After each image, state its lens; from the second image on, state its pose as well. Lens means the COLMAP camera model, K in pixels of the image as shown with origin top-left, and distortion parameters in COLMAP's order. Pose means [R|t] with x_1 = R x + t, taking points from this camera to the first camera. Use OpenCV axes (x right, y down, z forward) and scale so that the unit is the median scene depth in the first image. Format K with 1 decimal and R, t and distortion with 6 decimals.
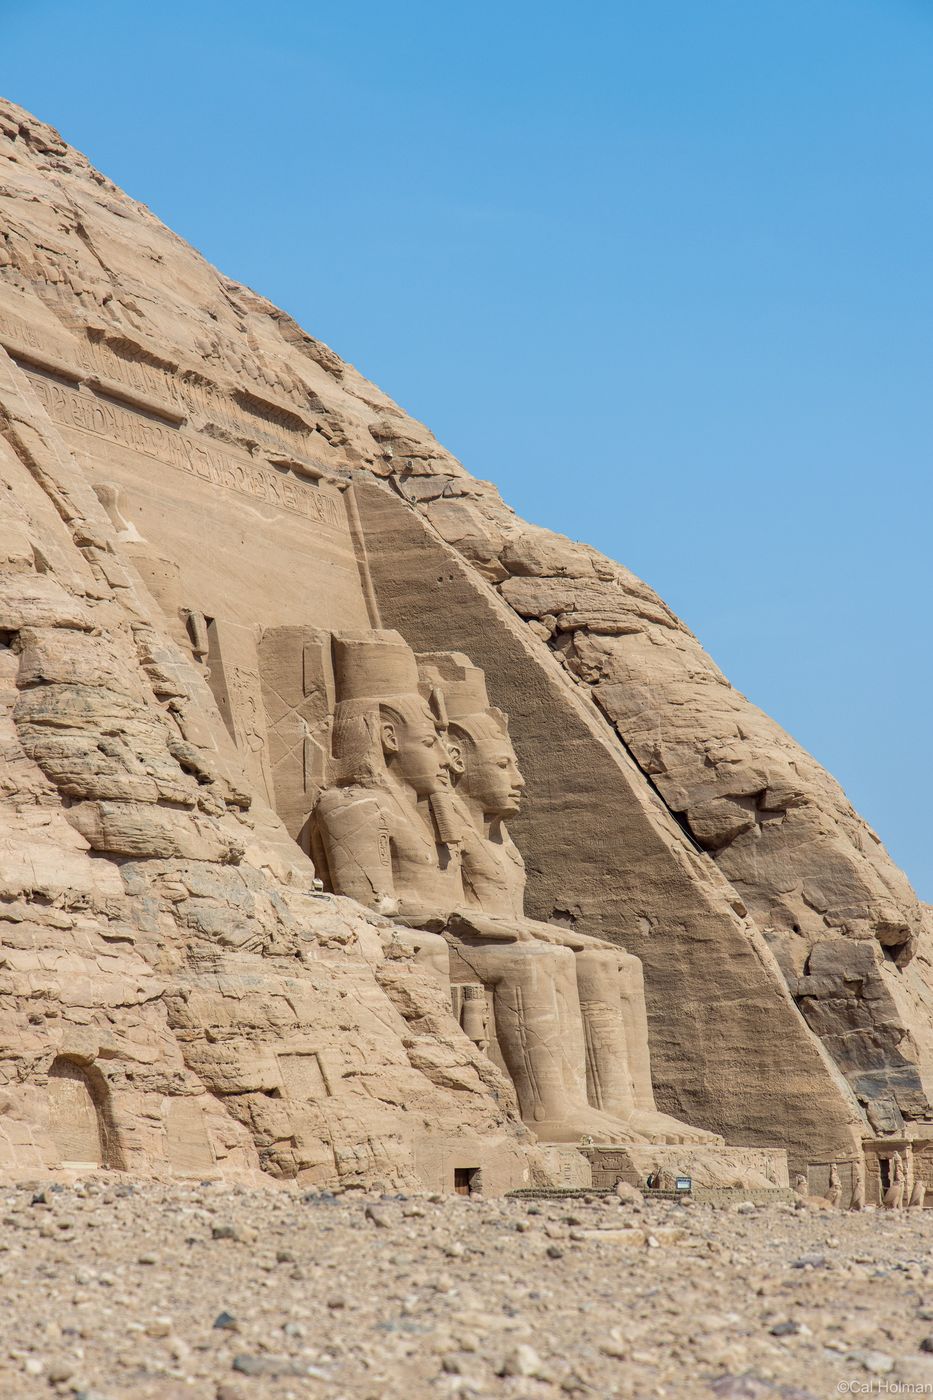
lens RADIAL K [[3895.4, 0, 466.3], [0, 3895.4, 700.8], [0, 0, 1]] dist [0.084092, 0.000000]
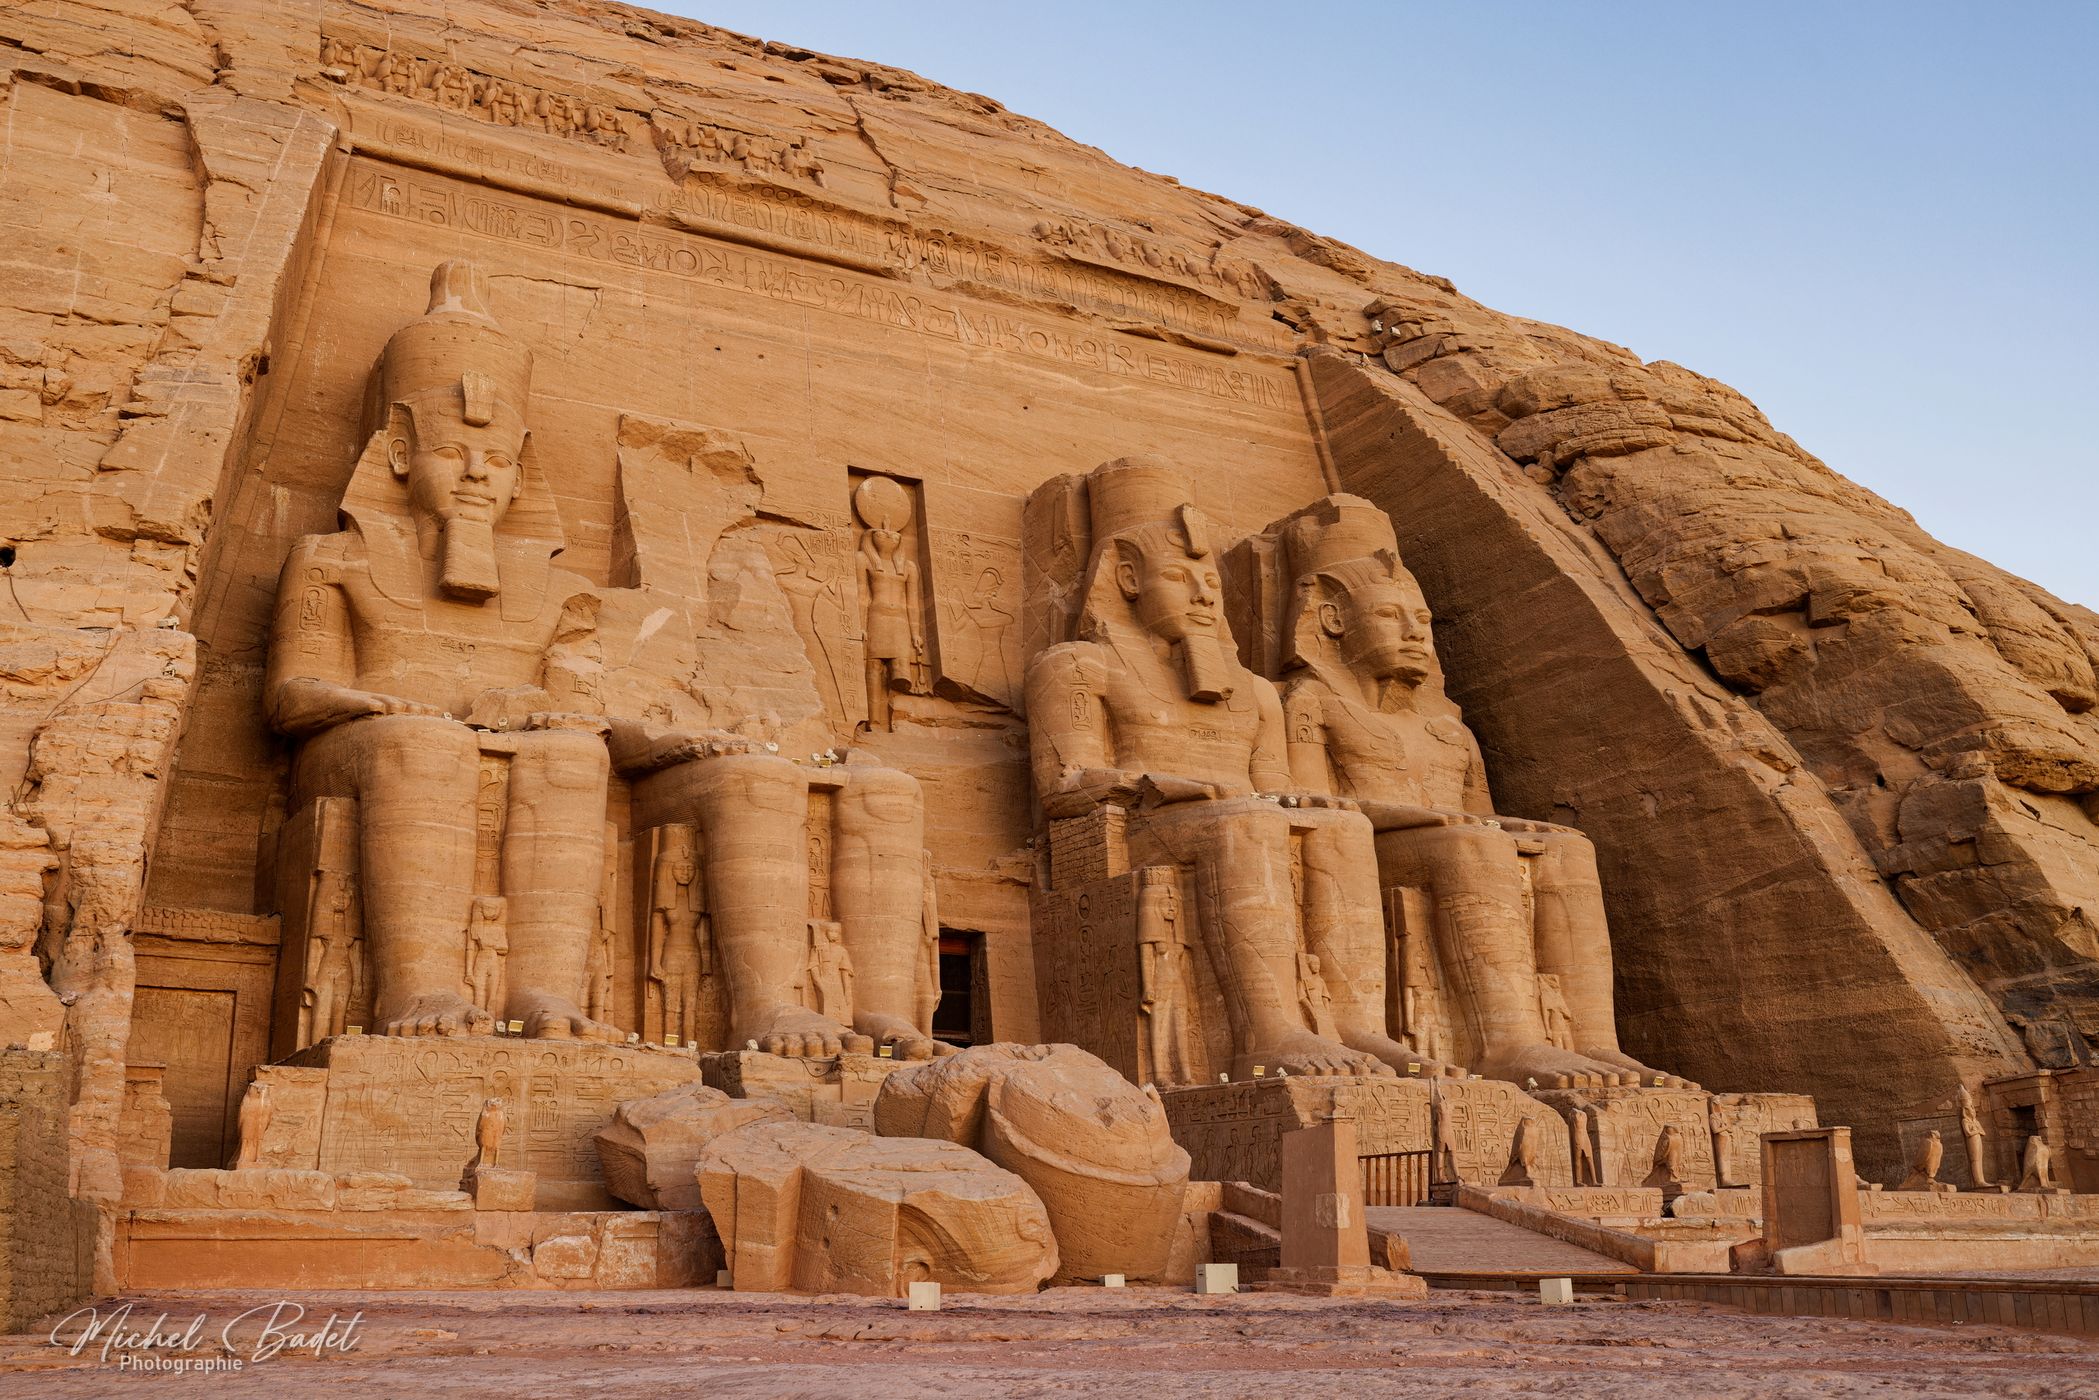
lens RADIAL K [[2082.6, 0, 996.4], [0, 2082.6, 673.1], [0, 0, 1]] dist [0.011410, 0.000000]
pose [[0.750454, -0.185865, -0.634250, 0.205551], [0.082437, 0.978473, -0.189198, 0.097079], [0.655761, 0.089699, 0.749621, 0.622144]]
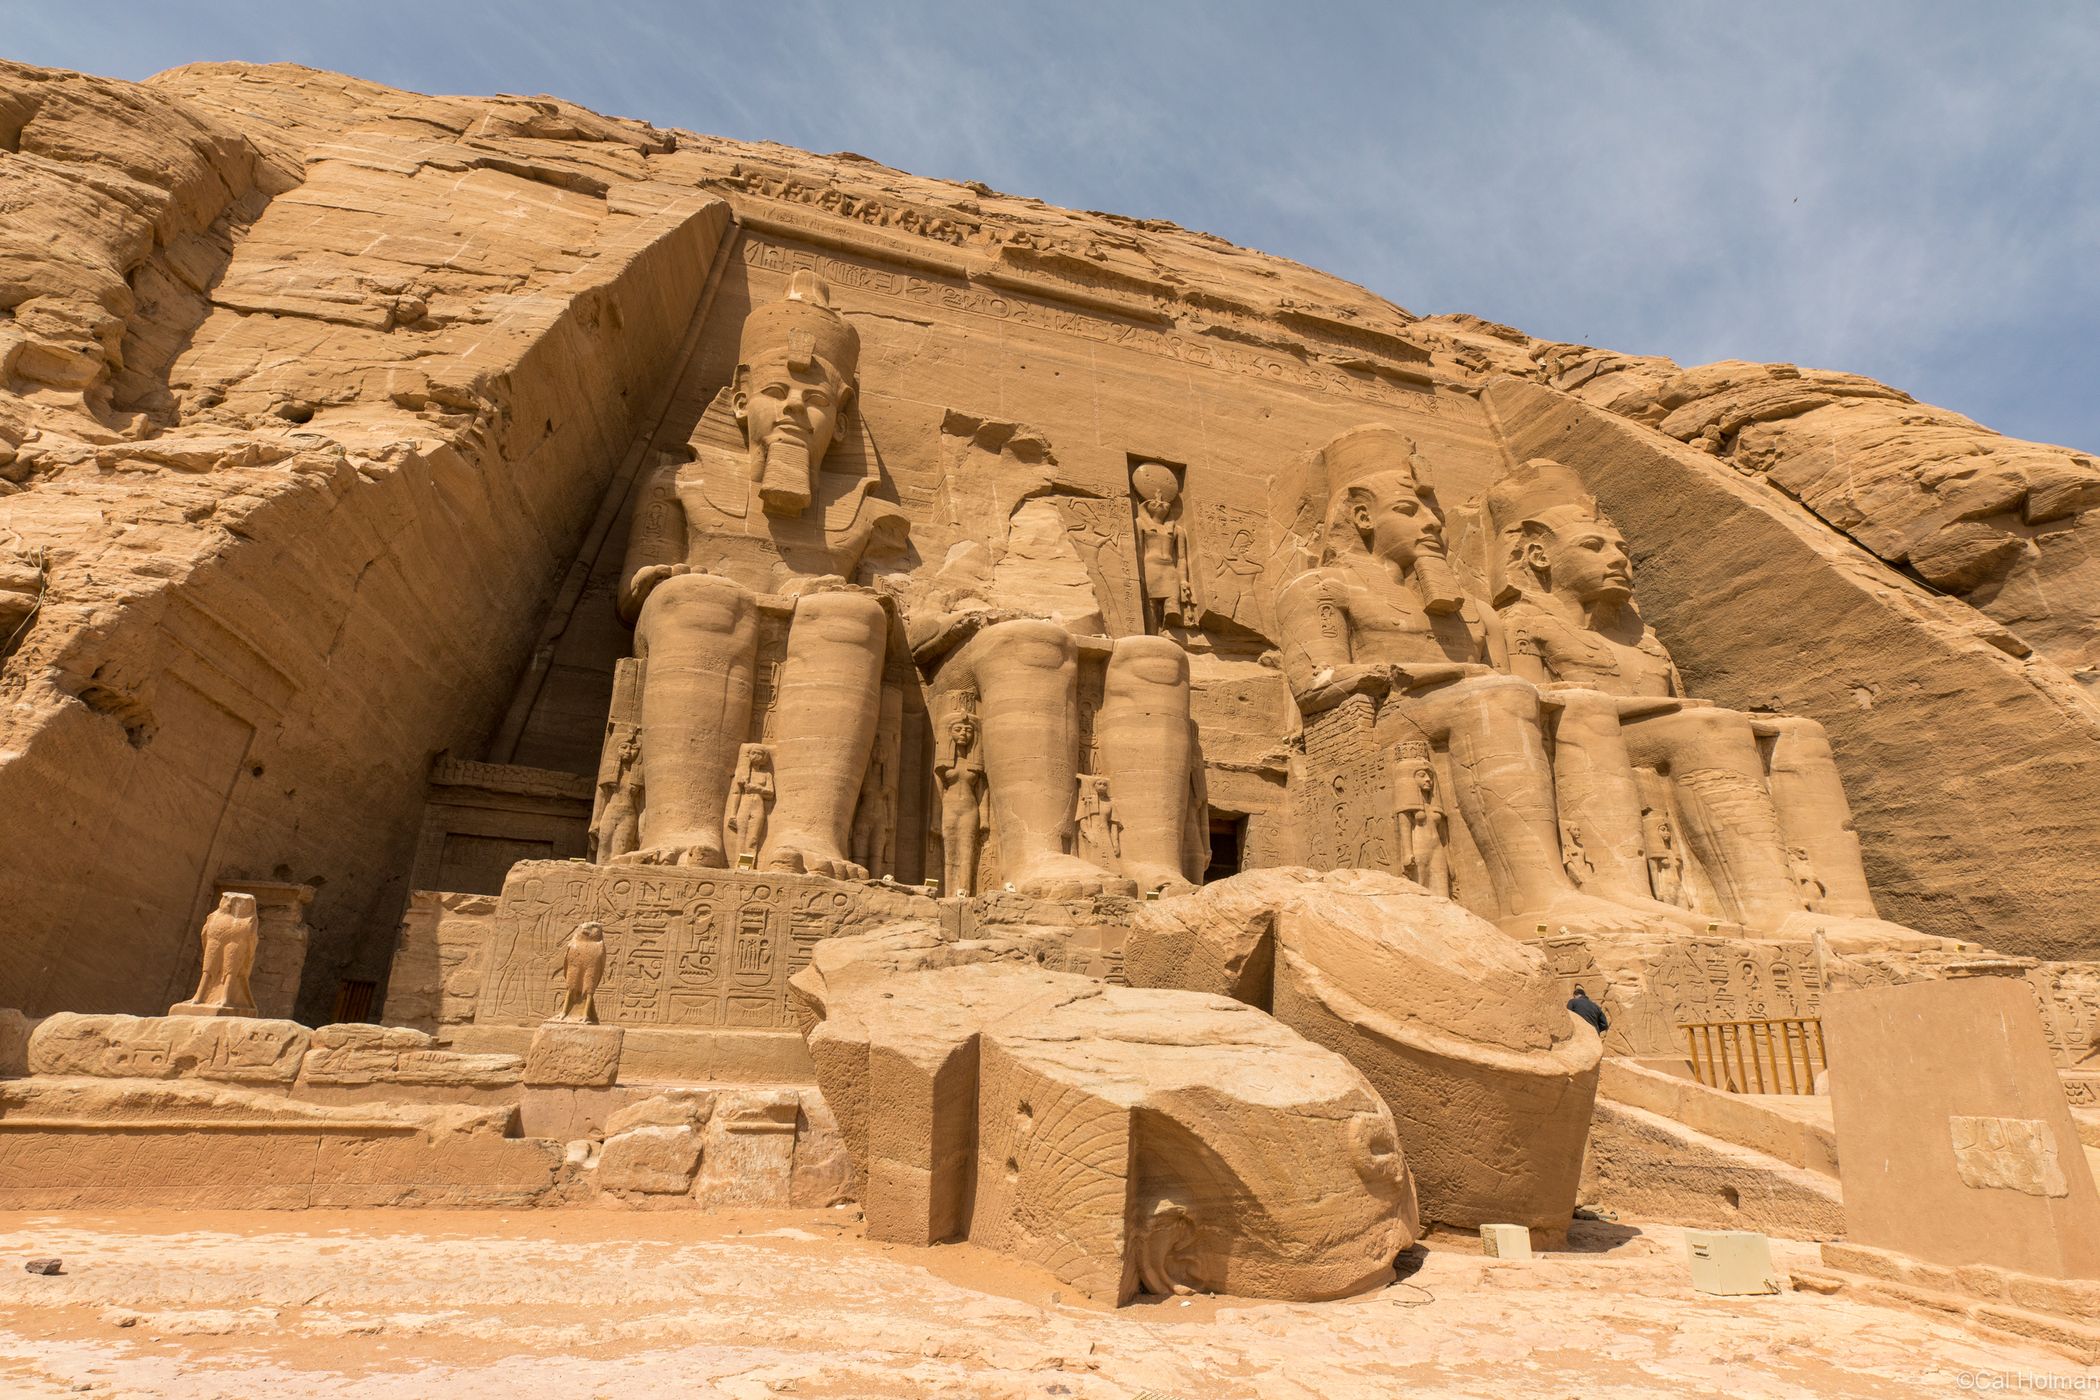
lens RADIAL K [[1095.5, 0, 1042.0], [0, 1095.5, 700.3], [0, 0, 1]] dist [0.001214, 0.000861]
pose [[0.621345, -0.230213, -0.748954, 0.108989], [0.066986, 0.967971, -0.241962, 0.101019], [0.780668, 0.100172, 0.616865, 0.727243]]
